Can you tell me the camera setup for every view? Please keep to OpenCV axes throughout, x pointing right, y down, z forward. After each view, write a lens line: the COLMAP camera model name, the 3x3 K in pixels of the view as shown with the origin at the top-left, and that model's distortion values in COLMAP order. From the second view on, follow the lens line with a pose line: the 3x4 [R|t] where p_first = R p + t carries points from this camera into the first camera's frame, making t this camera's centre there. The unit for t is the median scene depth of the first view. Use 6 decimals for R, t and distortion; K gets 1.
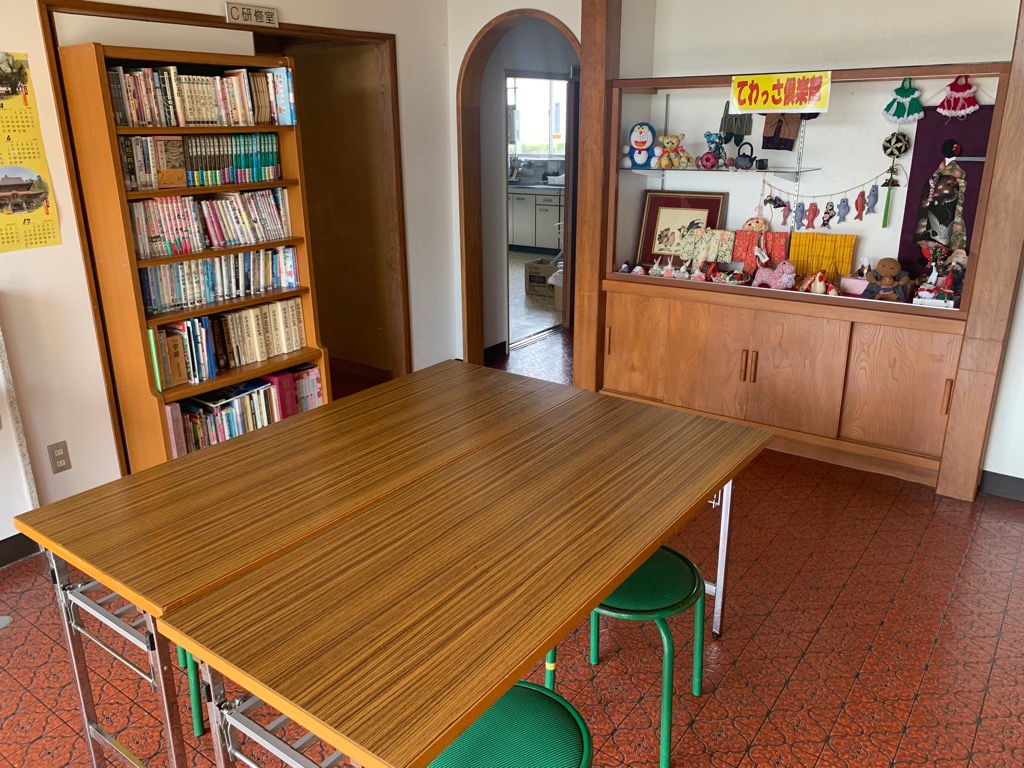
lens RADIAL K [[783.6, 0, 513.7], [0, 783.6, 383.1], [0, 0, 1]] dist [0.011828, 0.001742]
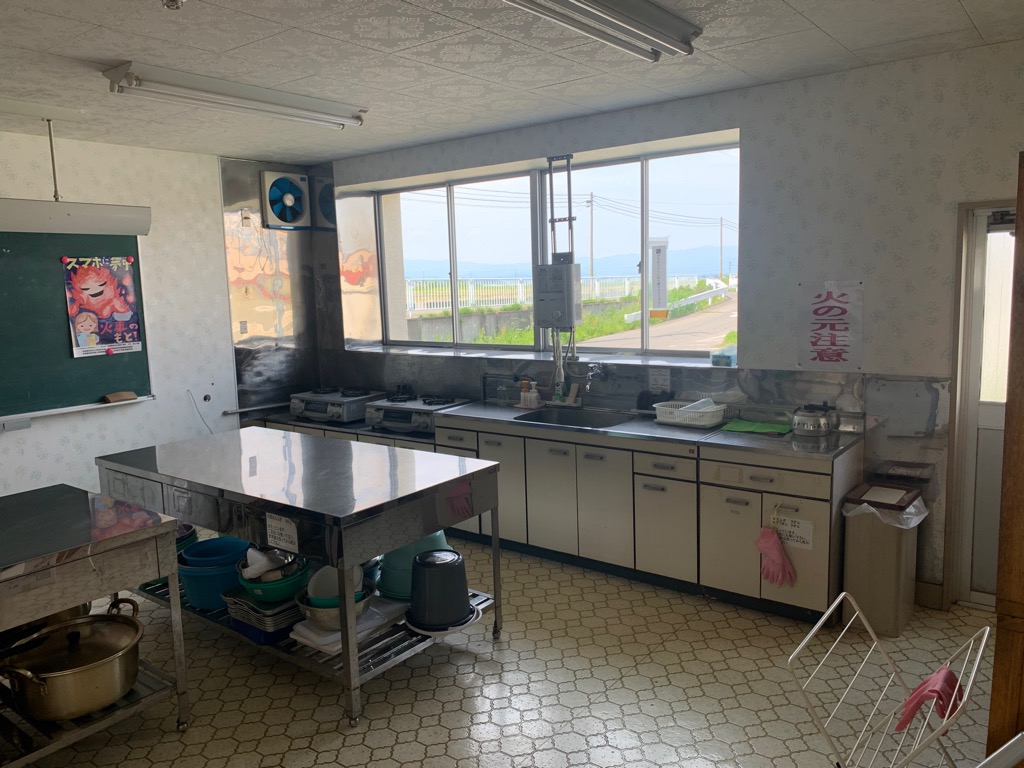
lens RADIAL K [[783.6, 0, 509.9], [0, 783.6, 382.3], [0, 0, 1]] dist [0.011828, 0.001742]
pose [[0.999622, -0.024590, -0.012274, -0.031379], [0.022048, 0.984135, -0.176046, -0.193452], [0.016408, 0.175709, 0.984305, 0.542625]]
